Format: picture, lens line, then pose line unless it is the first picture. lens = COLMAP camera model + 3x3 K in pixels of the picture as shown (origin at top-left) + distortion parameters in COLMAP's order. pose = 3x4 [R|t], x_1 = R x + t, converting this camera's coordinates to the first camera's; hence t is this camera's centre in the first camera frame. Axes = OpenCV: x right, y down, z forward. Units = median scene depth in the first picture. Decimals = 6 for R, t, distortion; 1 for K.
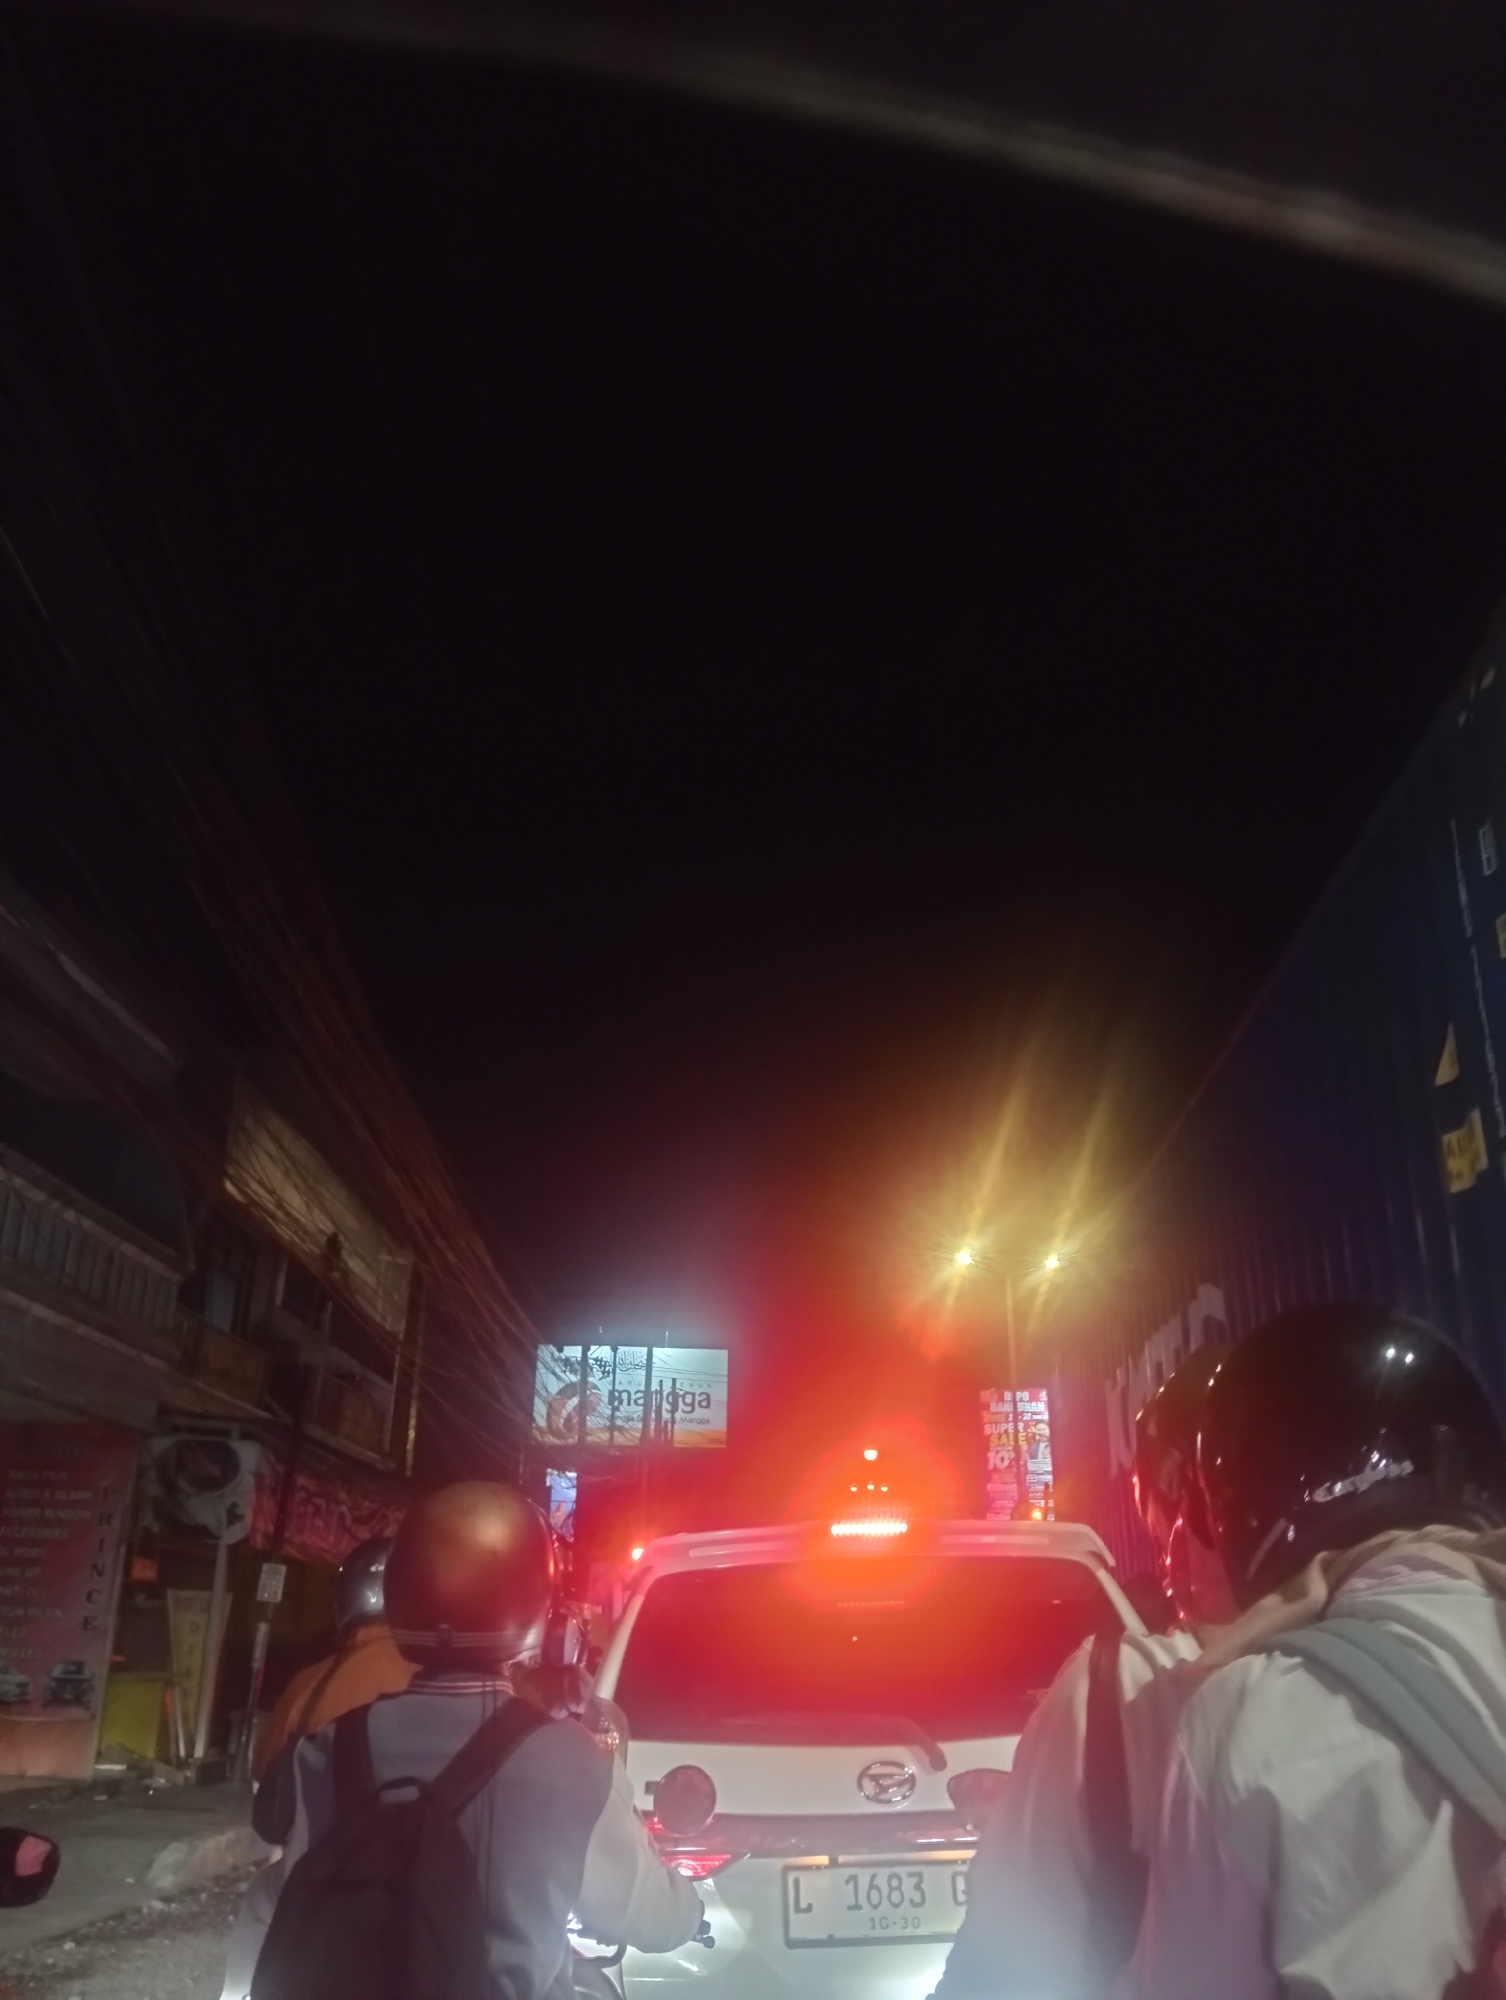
lens RADIAL K [[1627.2, 0, 758.9], [0, 1627.2, 1036.3], [0, 0, 1]] dist [0.071813, -0.164678]
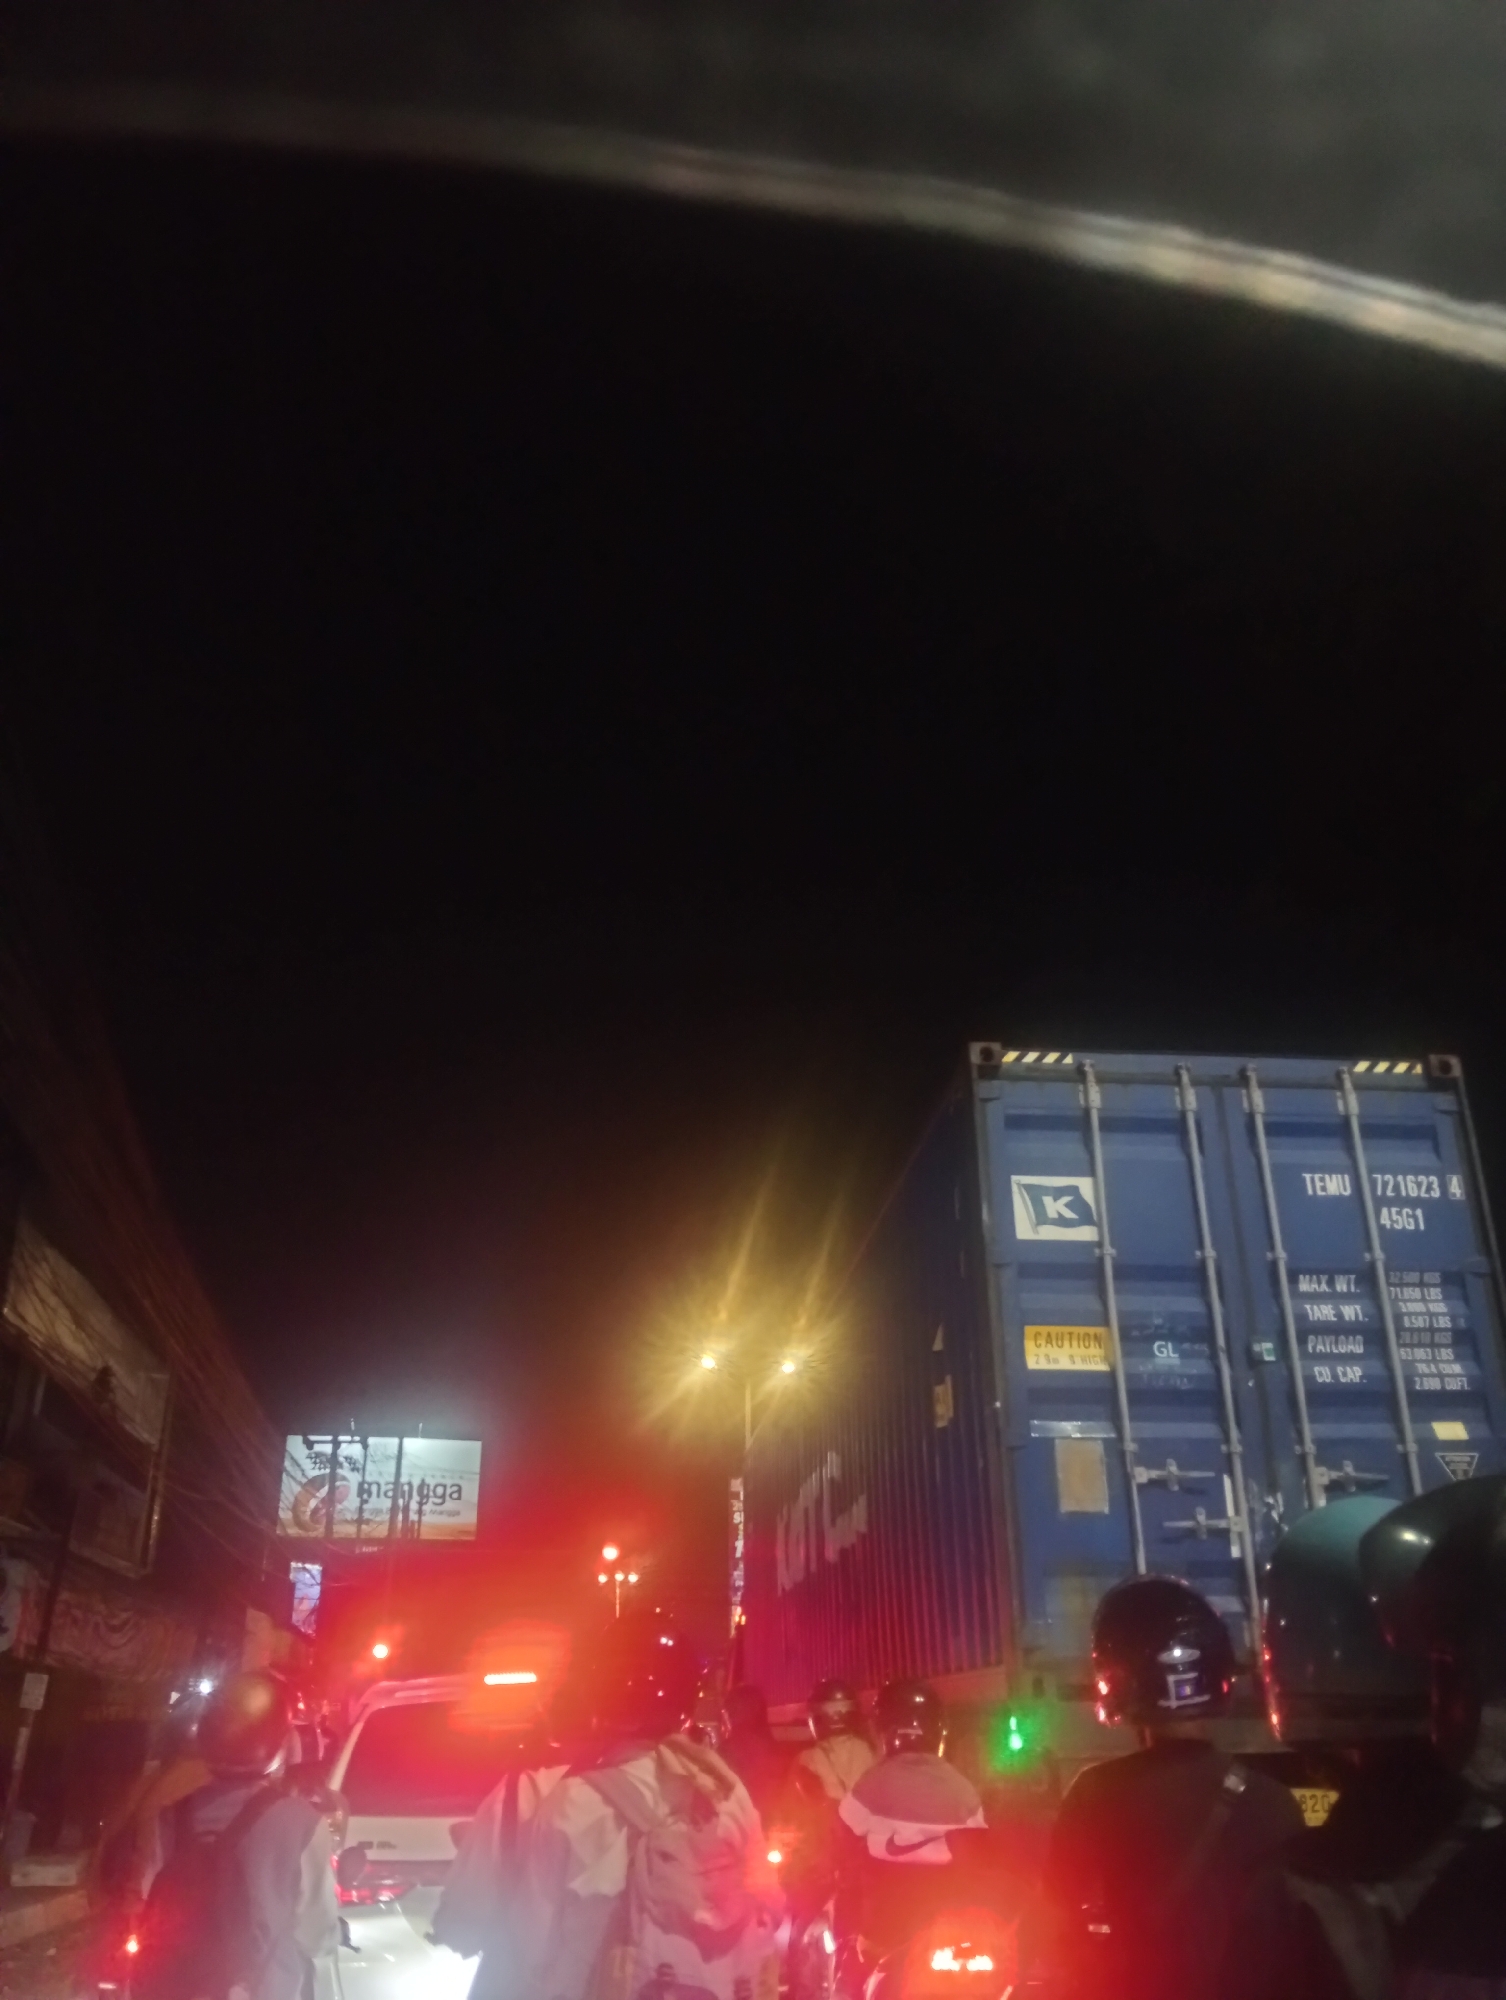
lens RADIAL K [[1688.8, 0, 754.8], [0, 1688.8, 952.9], [0, 0, 1]] dist [-0.012477, -0.018597]
pose [[0.991516, 0.035932, 0.124919, 0.020841], [-0.025773, 0.996298, -0.082011, -0.070153], [-0.127403, 0.078096, 0.988772, -0.184997]]
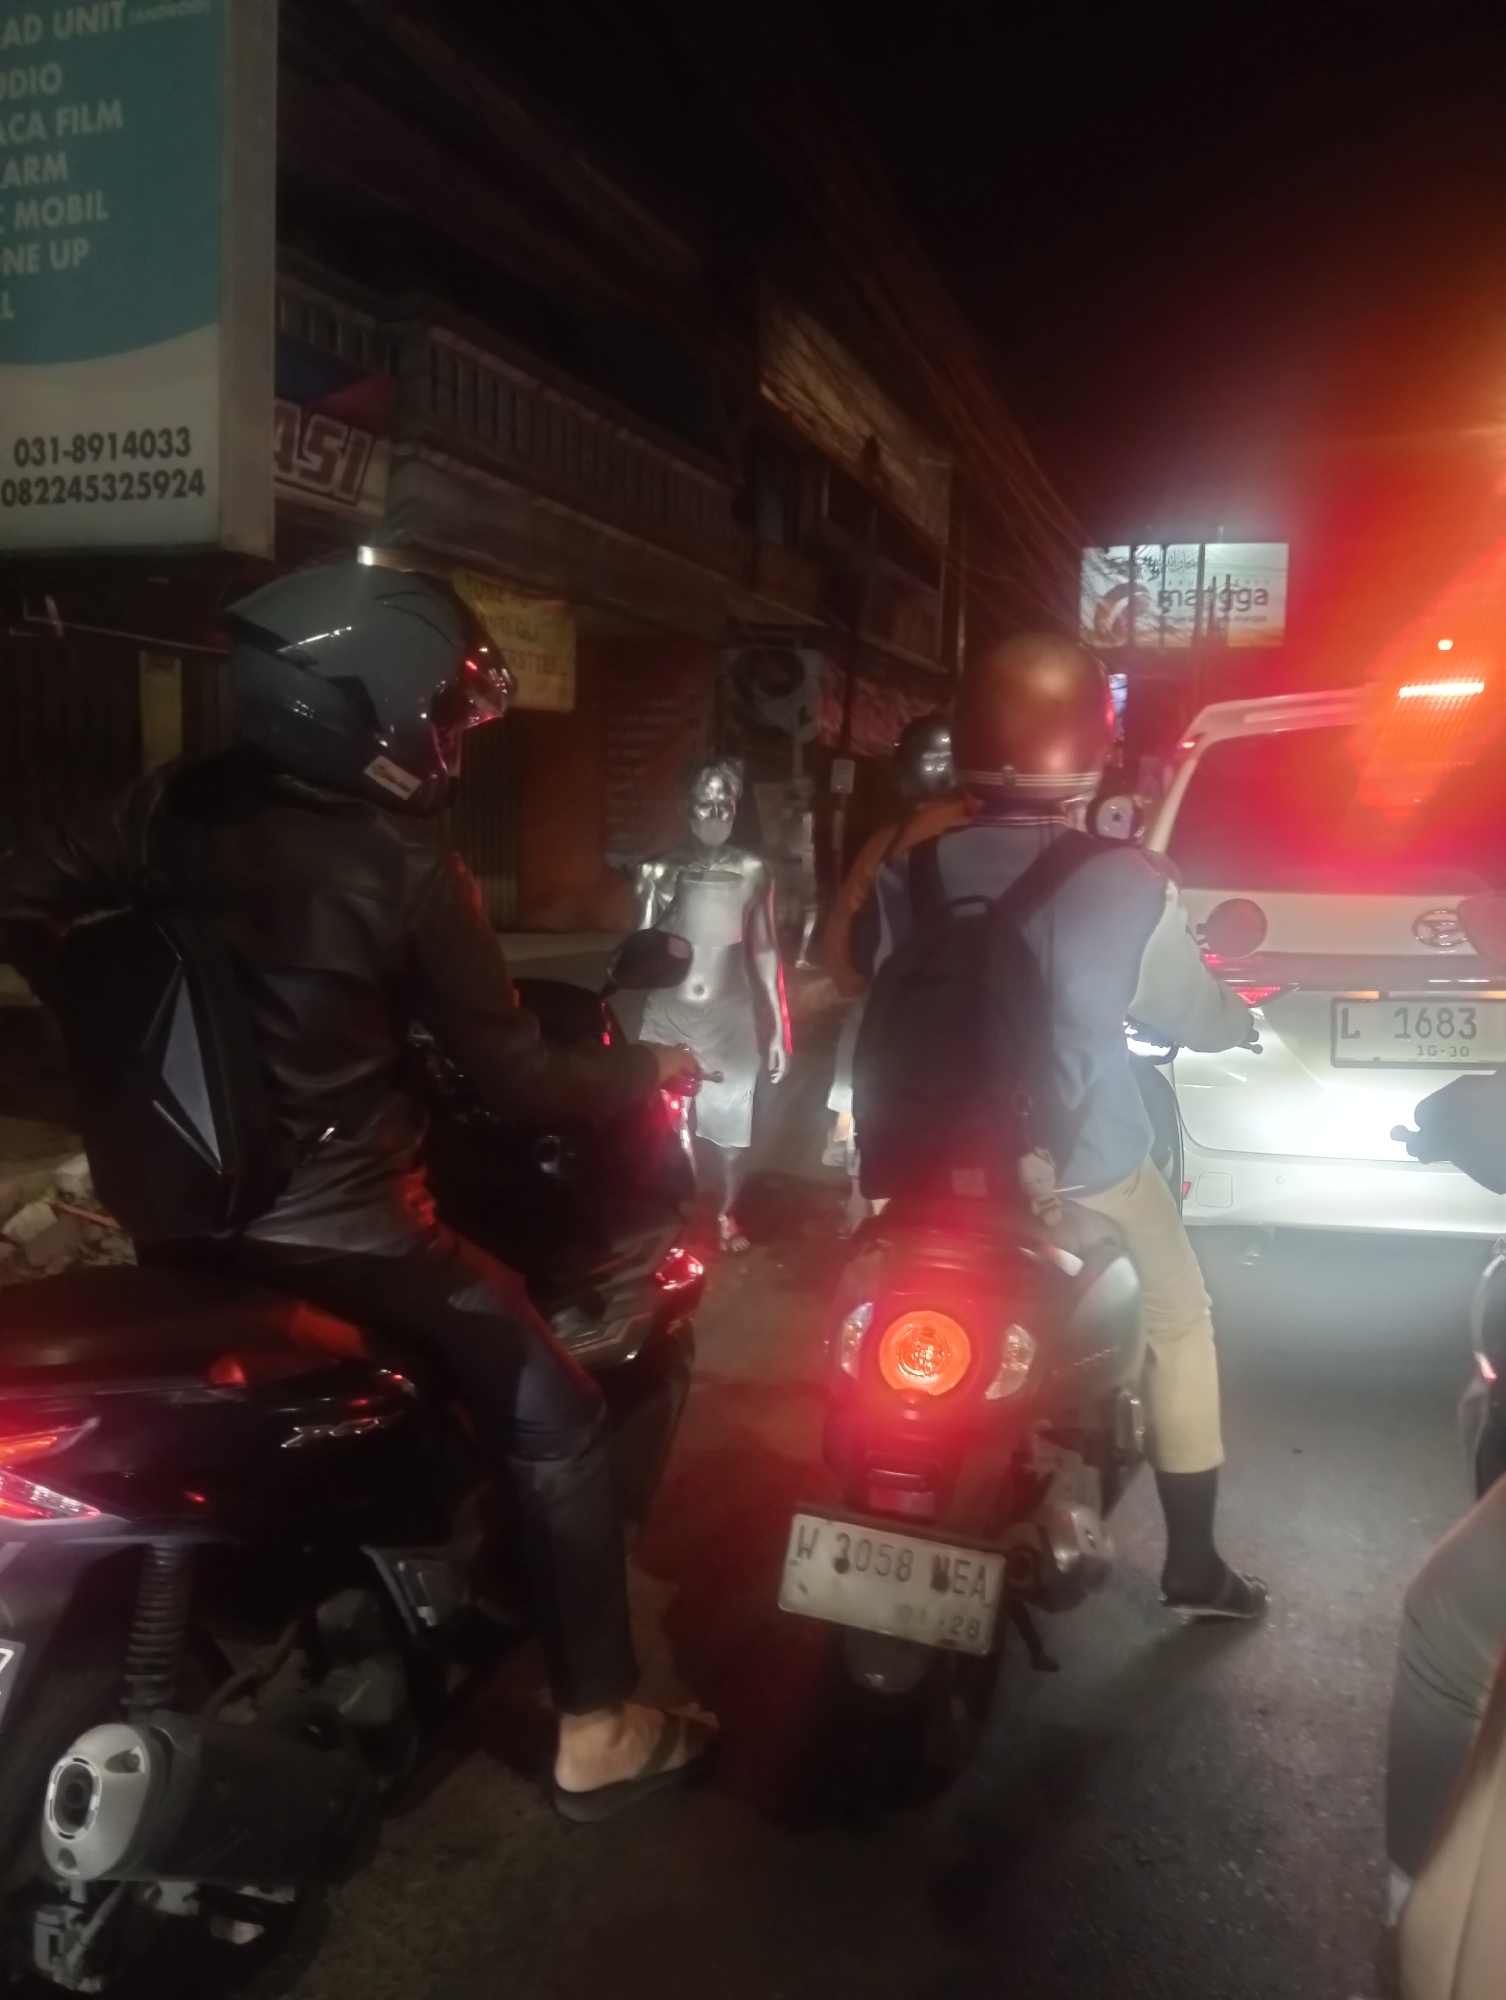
lens RADIAL K [[1629.0, 0, 766.3], [0, 1629.0, 994.7], [0, 0, 1]] dist [0.005332, -0.006389]
pose [[0.948687, 0.034525, -0.314328, -0.000114], [0.106267, 0.901404, 0.419736, 0.003447], [0.297828, -0.431601, 0.851481, 0.000227]]
